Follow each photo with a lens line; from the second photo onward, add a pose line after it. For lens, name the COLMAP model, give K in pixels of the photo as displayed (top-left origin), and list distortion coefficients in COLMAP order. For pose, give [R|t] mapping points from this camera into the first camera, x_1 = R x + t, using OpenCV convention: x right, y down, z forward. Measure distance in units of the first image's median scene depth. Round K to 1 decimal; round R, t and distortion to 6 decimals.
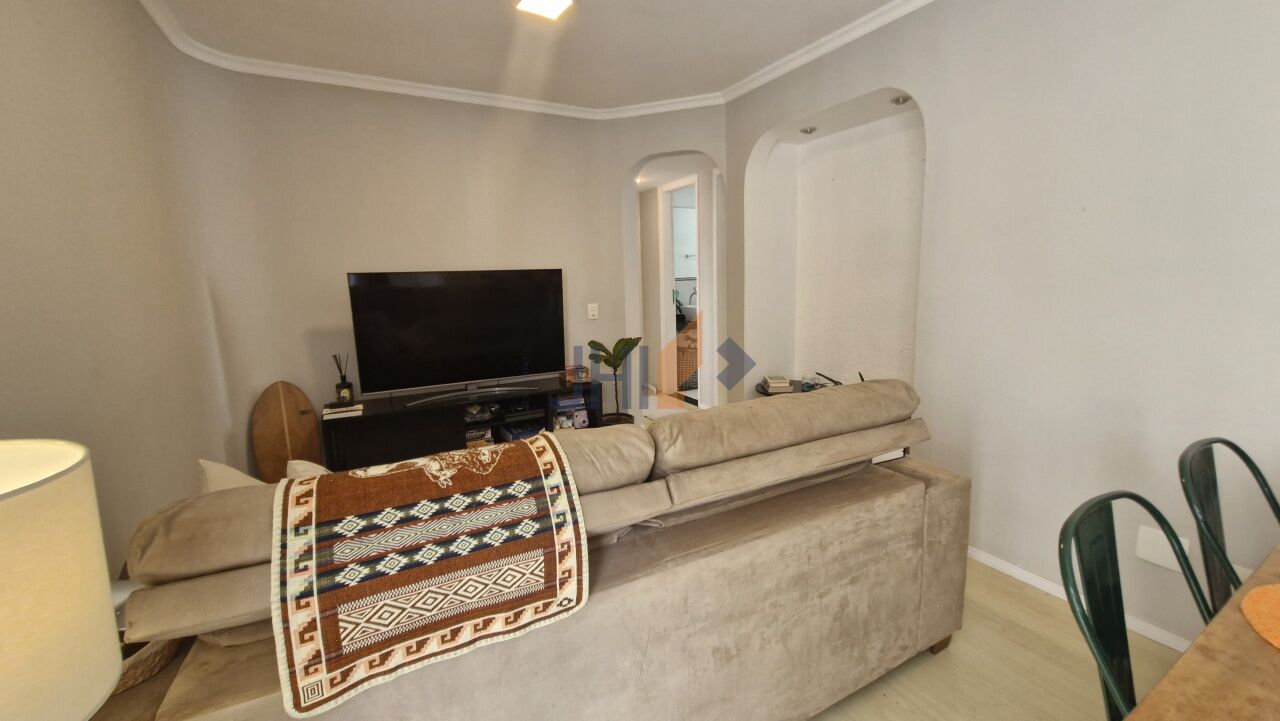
lens RADIAL K [[503.4, 0, 641.6], [0, 503.4, 355.4], [0, 0, 1]] dist [-0.000788, 0.000500]
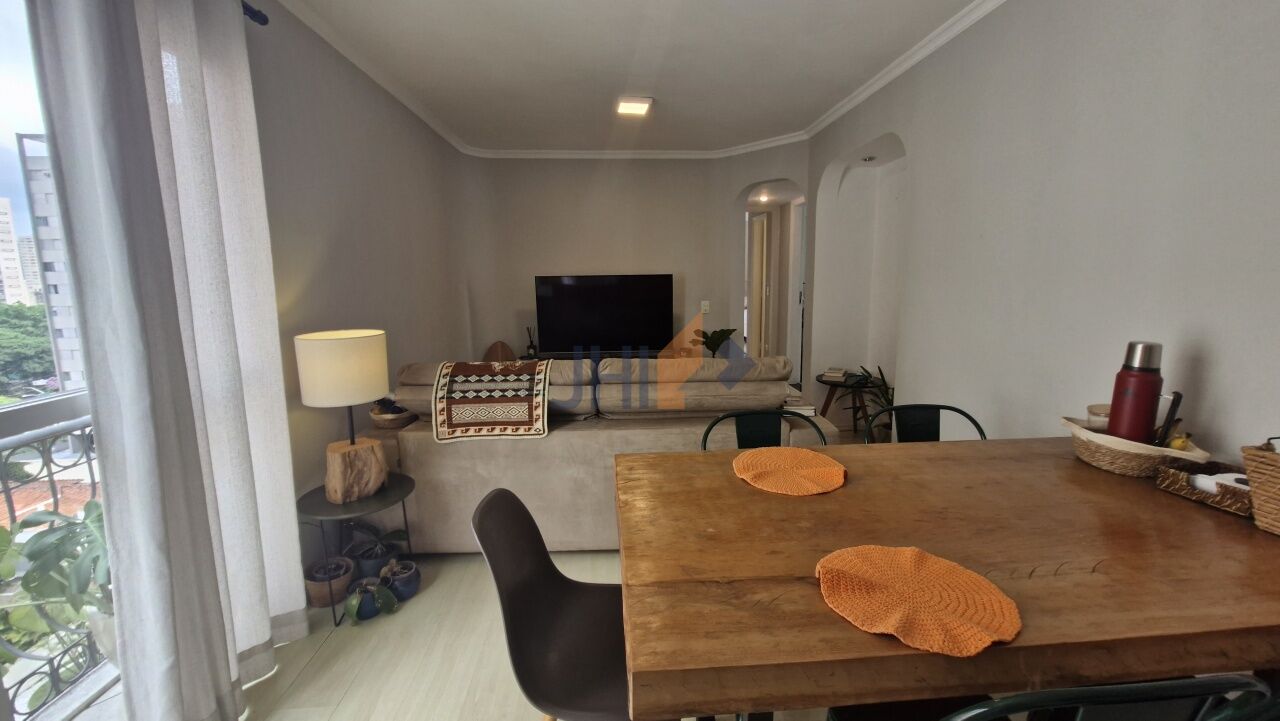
lens RADIAL K [[503.4, 0, 641.6], [0, 503.4, 357.1], [0, 0, 1]] dist [-0.000788, 0.000500]
pose [[0.898859, 0.083489, -0.430212, 1.278461], [-0.079750, 0.996456, 0.026753, 0.071251], [0.430920, 0.010262, 0.902332, -0.888696]]
